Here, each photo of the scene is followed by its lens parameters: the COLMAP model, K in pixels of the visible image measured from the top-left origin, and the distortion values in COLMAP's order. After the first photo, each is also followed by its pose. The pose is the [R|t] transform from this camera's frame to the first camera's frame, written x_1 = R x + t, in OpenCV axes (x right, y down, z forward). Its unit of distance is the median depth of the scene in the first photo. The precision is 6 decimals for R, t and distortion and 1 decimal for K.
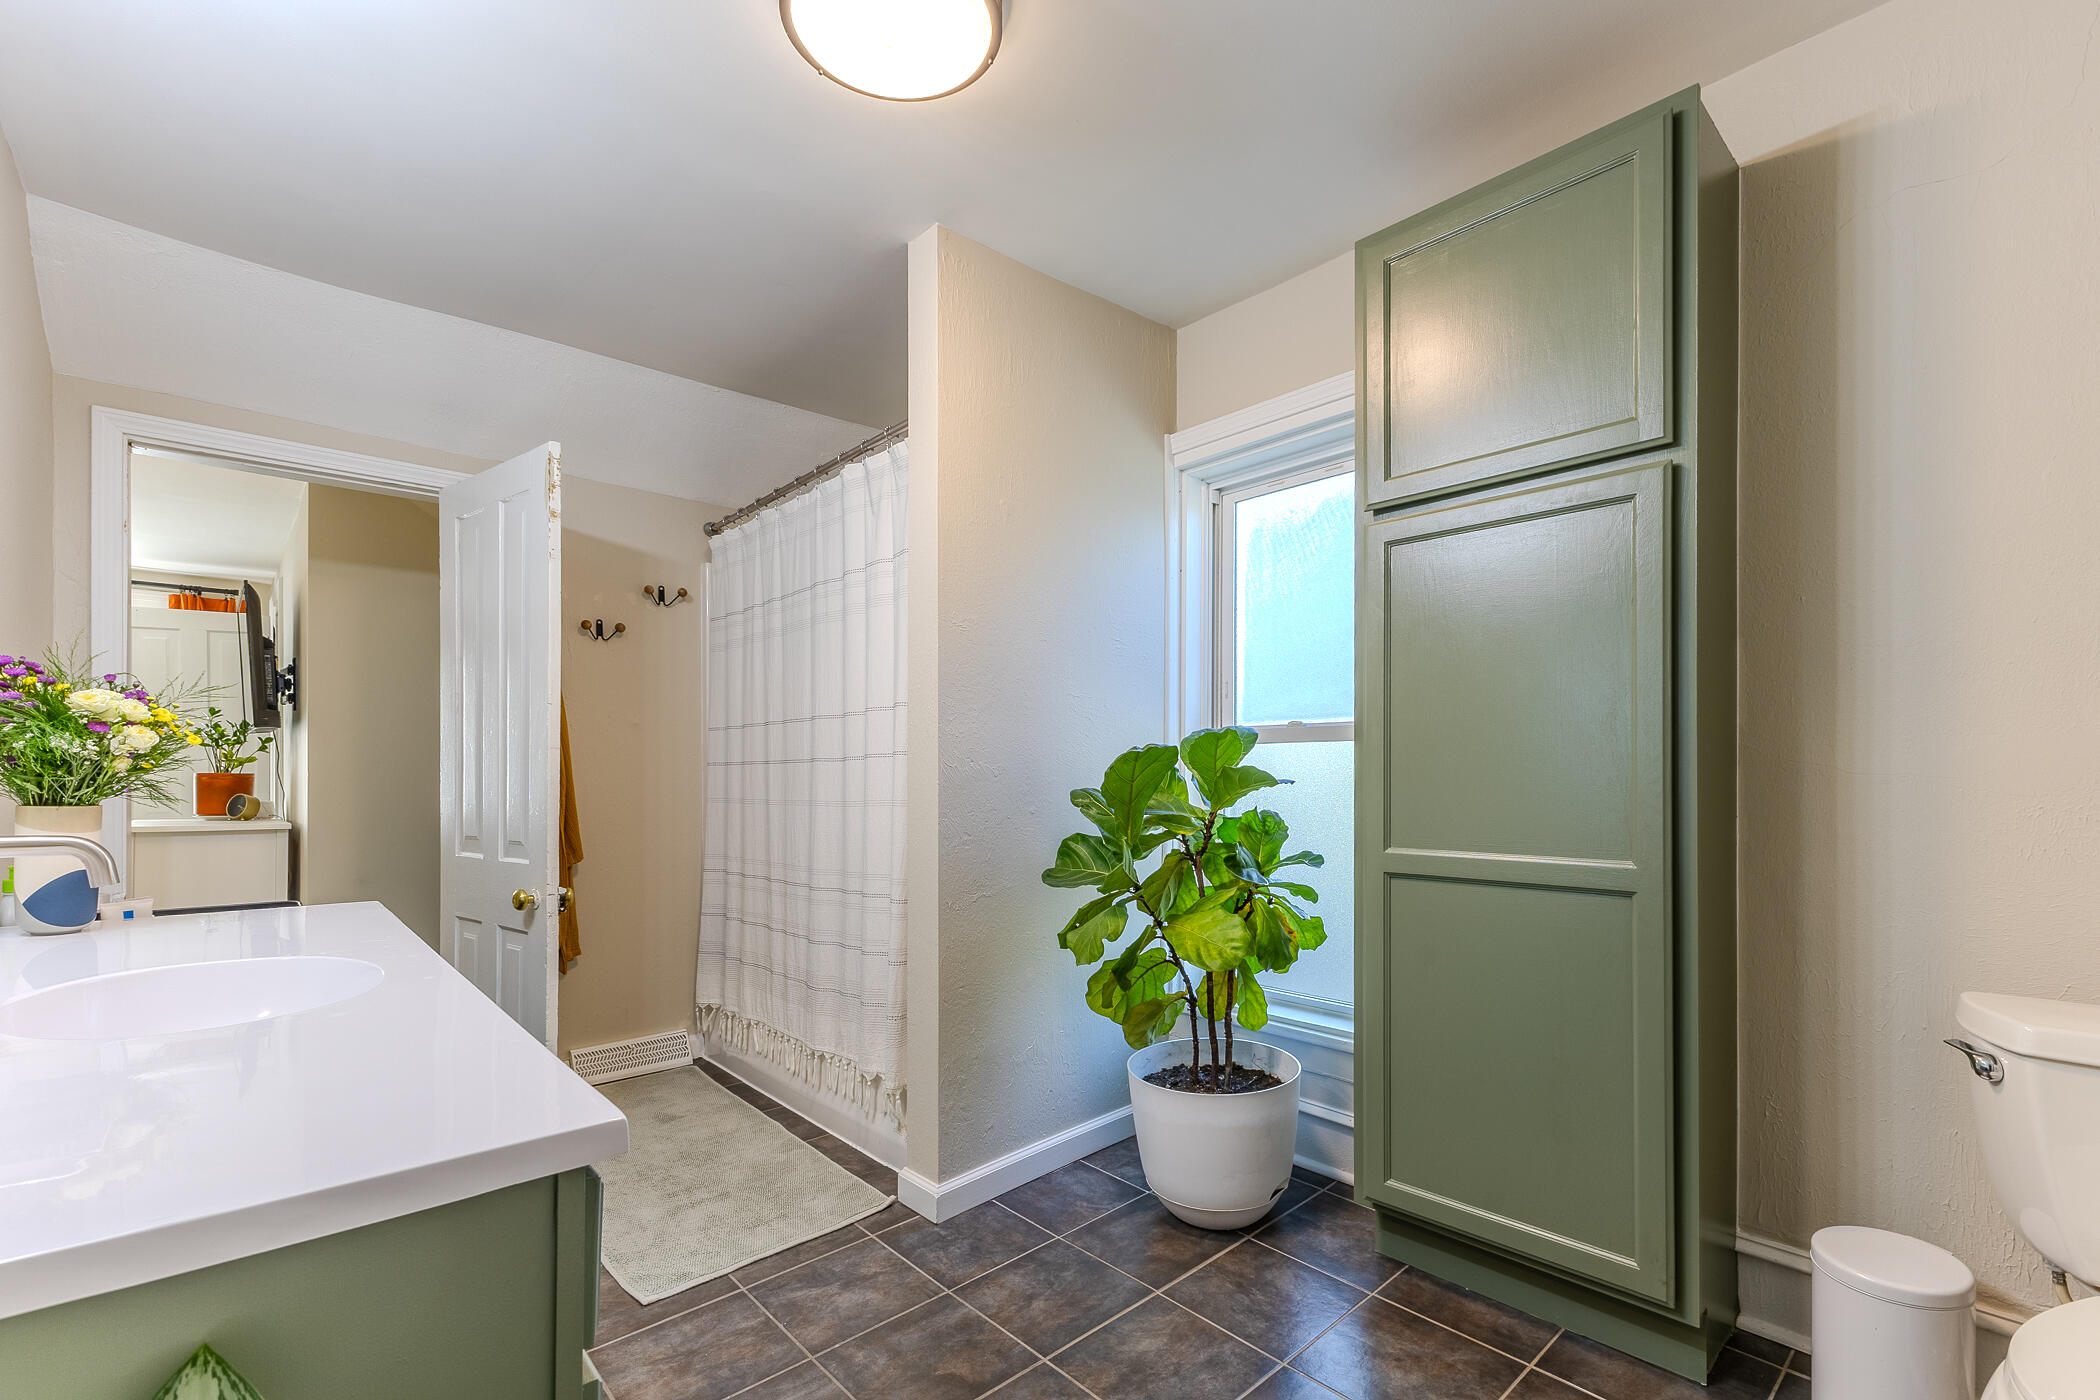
lens RADIAL K [[932.7, 0, 1067.2], [0, 932.7, 767.6], [0, 0, 1]] dist [0.008527, -0.003579]
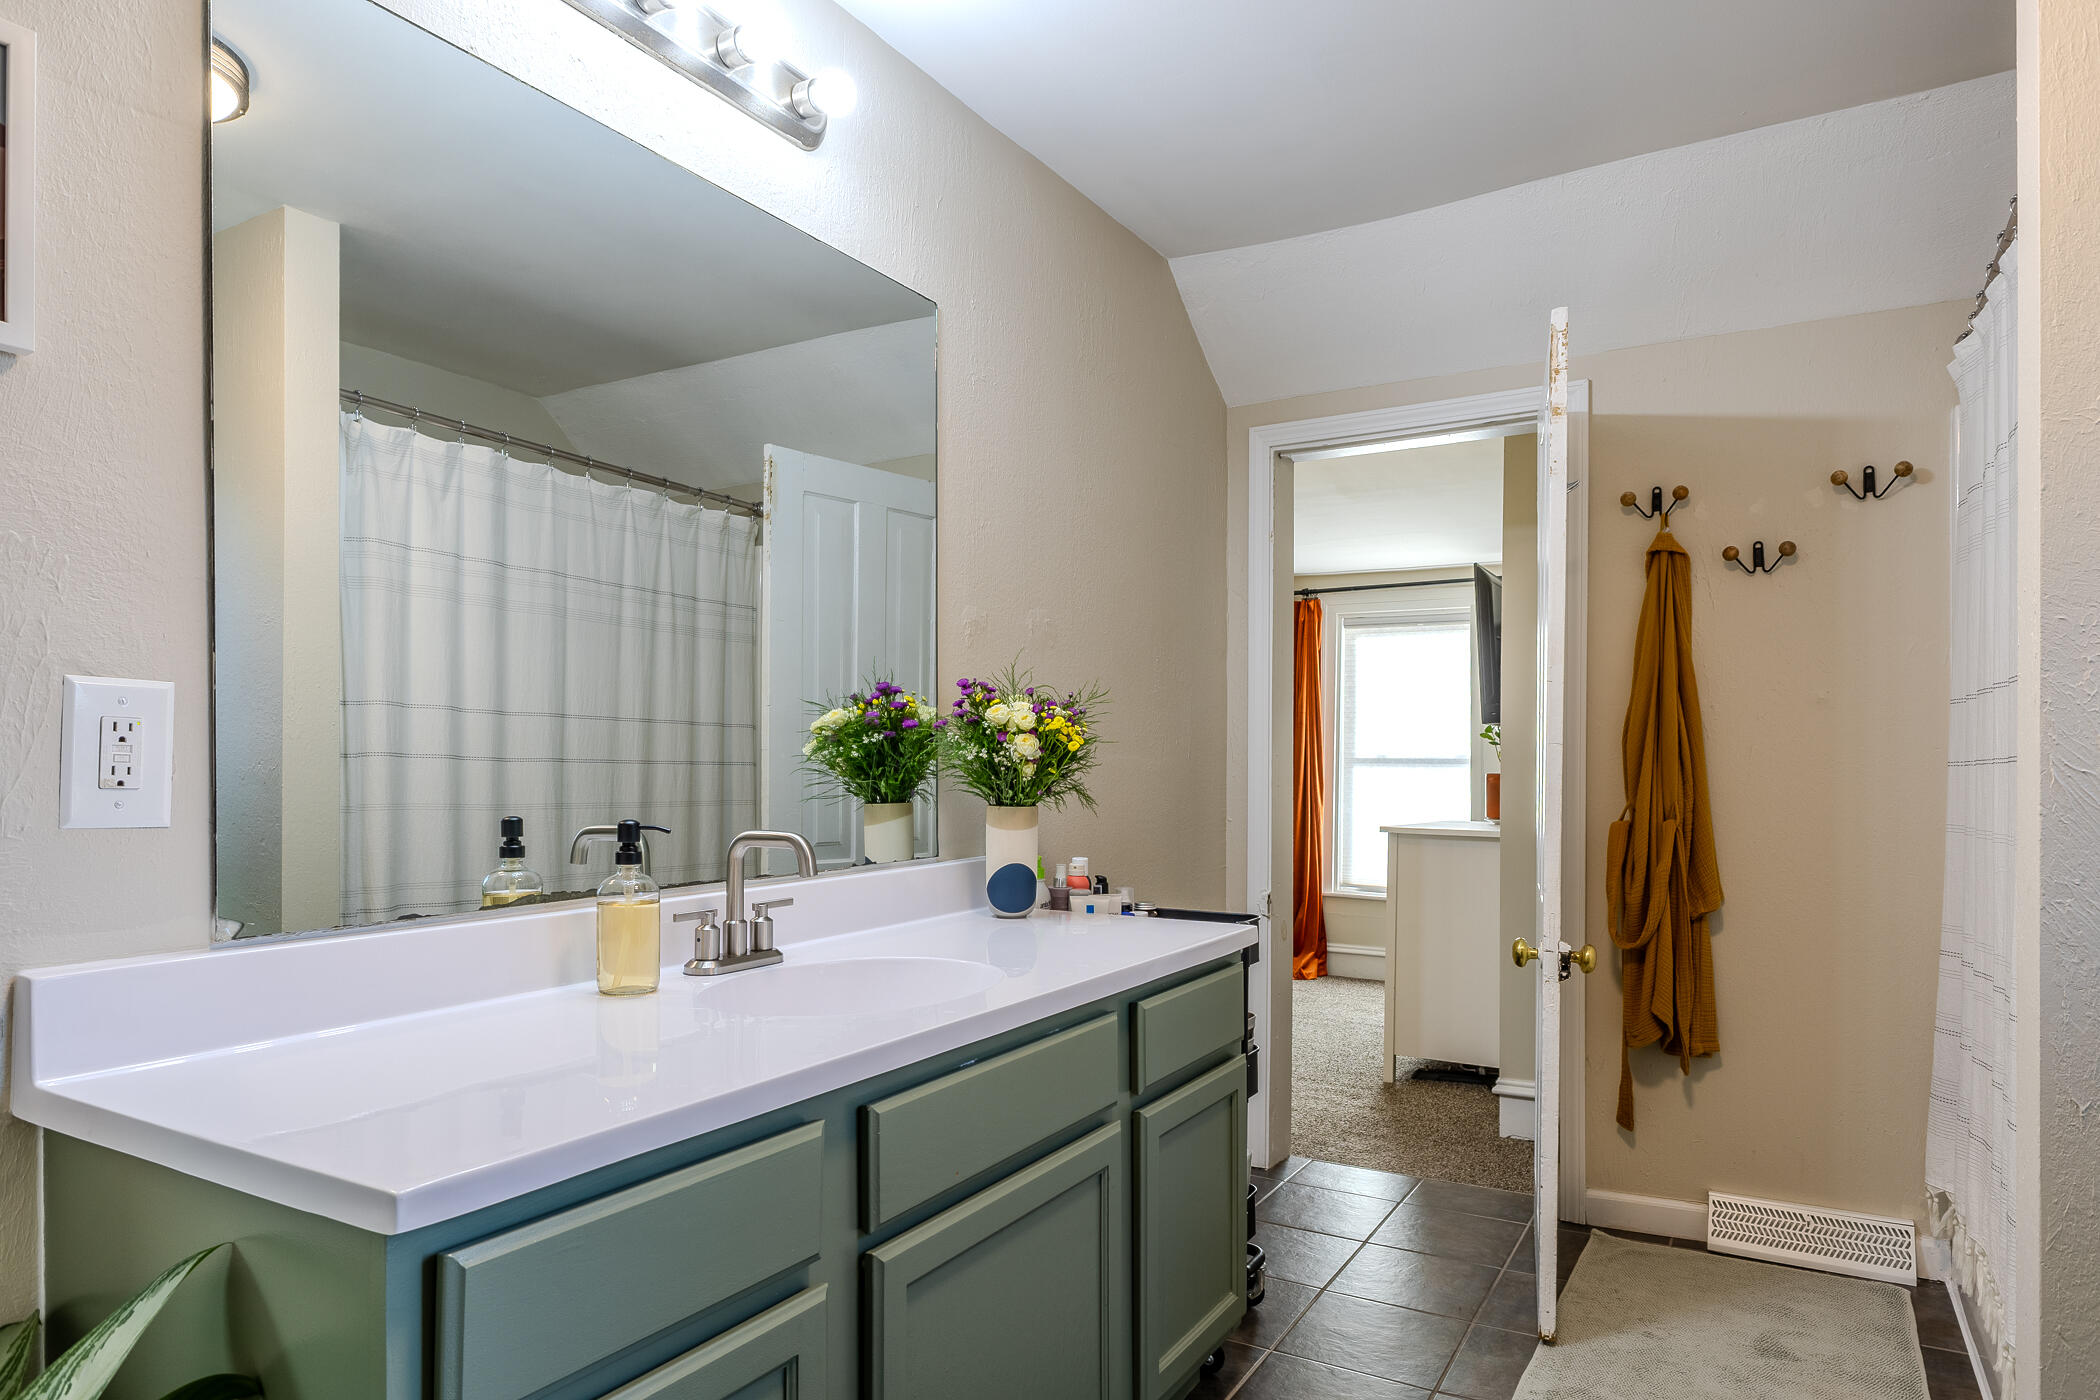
lens RADIAL K [[1256.8, 0, 1057.5], [0, 1256.8, 761.3], [0, 0, 1]] dist [-0.001663, -0.000146]
pose [[0.297293, -0.005191, -0.954772, 0.185305], [0.002669, 0.999986, -0.004606, -0.003212], [0.954782, -0.001179, 0.297303, 0.276382]]
